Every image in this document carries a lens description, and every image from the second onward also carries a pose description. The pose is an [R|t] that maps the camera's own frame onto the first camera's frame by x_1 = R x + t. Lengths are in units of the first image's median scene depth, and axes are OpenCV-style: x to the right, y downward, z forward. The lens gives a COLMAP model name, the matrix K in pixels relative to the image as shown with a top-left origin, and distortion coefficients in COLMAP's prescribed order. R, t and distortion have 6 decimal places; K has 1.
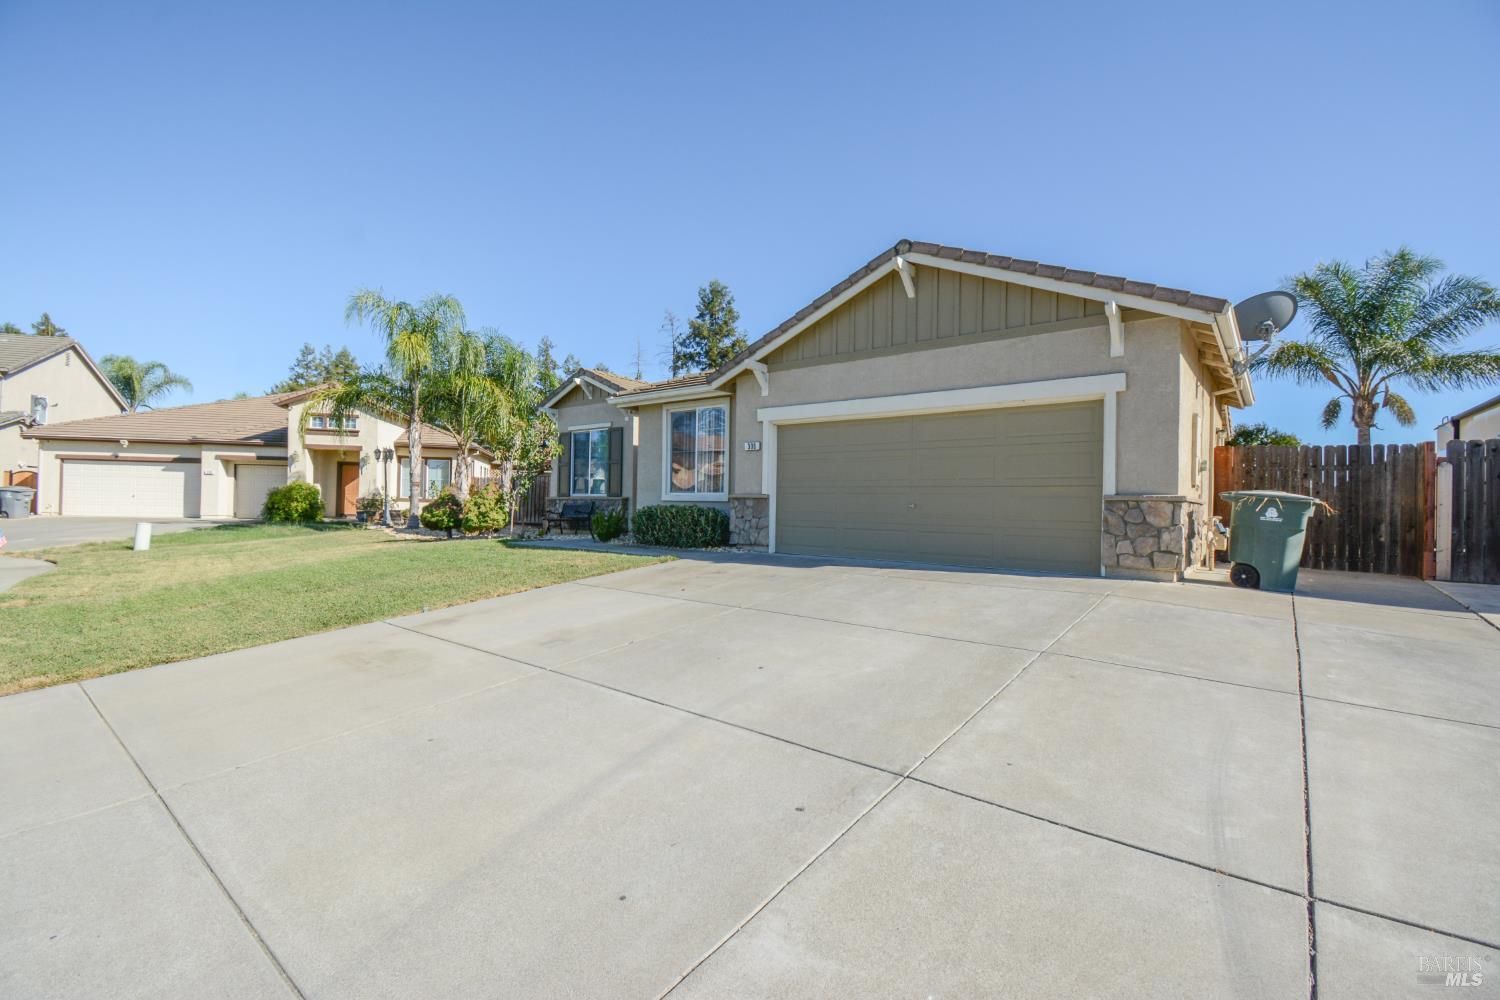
lens RADIAL K [[664.6, 0, 751.1], [0, 664.6, 497.6], [0, 0, 1]] dist [-0.001189, -0.014955]
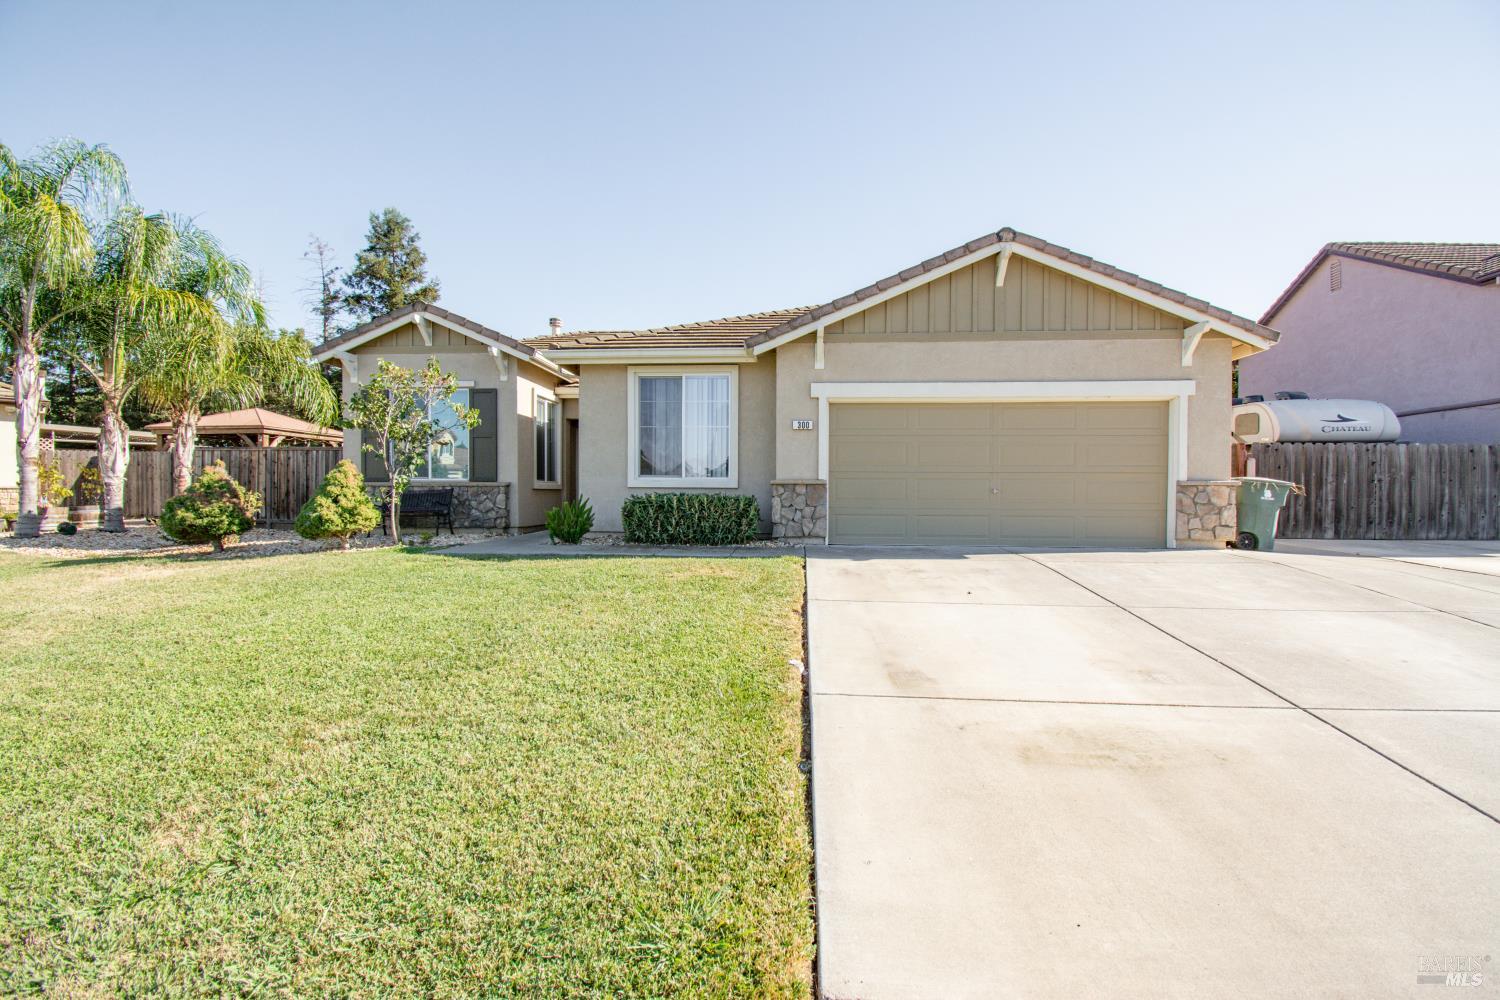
lens RADIAL K [[664.6, 0, 748.2], [0, 664.6, 497.3], [0, 0, 1]] dist [-0.001189, -0.014955]
pose [[0.822084, -0.018953, 0.569051, -0.565266], [0.001905, 0.999532, 0.030539, -0.008705], [-0.569364, -0.024021, 0.821735, 0.322339]]
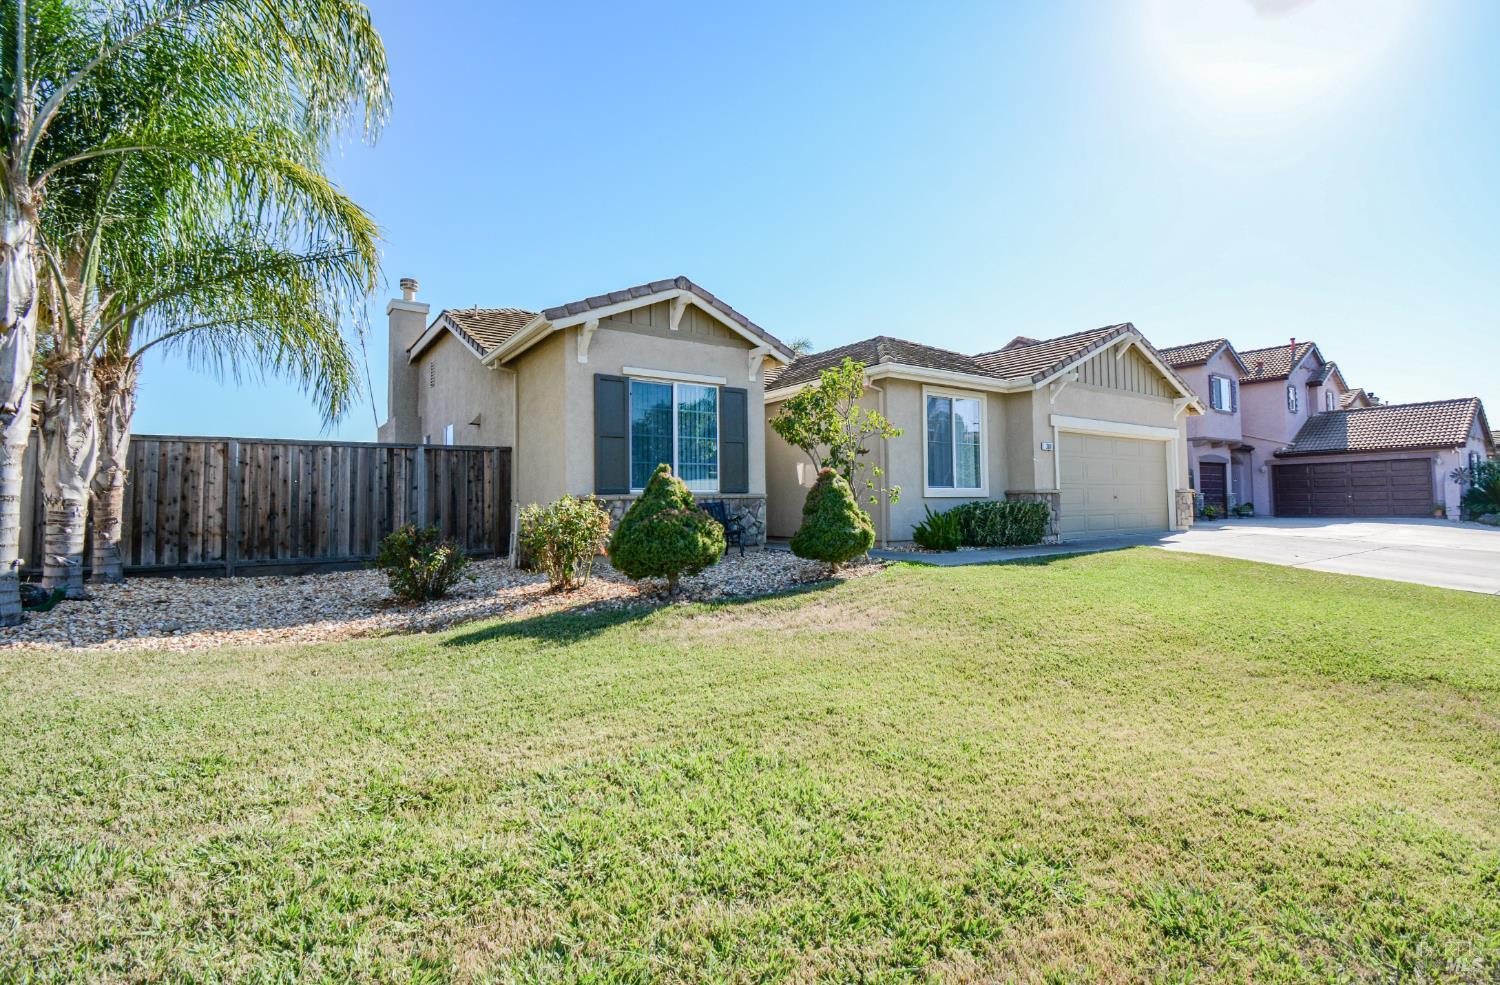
lens RADIAL K [[664.6, 0, 747.0], [0, 664.6, 483.7], [0, 0, 1]] dist [-0.001189, -0.014955]
pose [[0.302034, 0.021815, 0.953047, -1.214634], [0.008312, 0.999640, -0.025516, 0.009164], [-0.953261, 0.015628, 0.301744, 1.159230]]
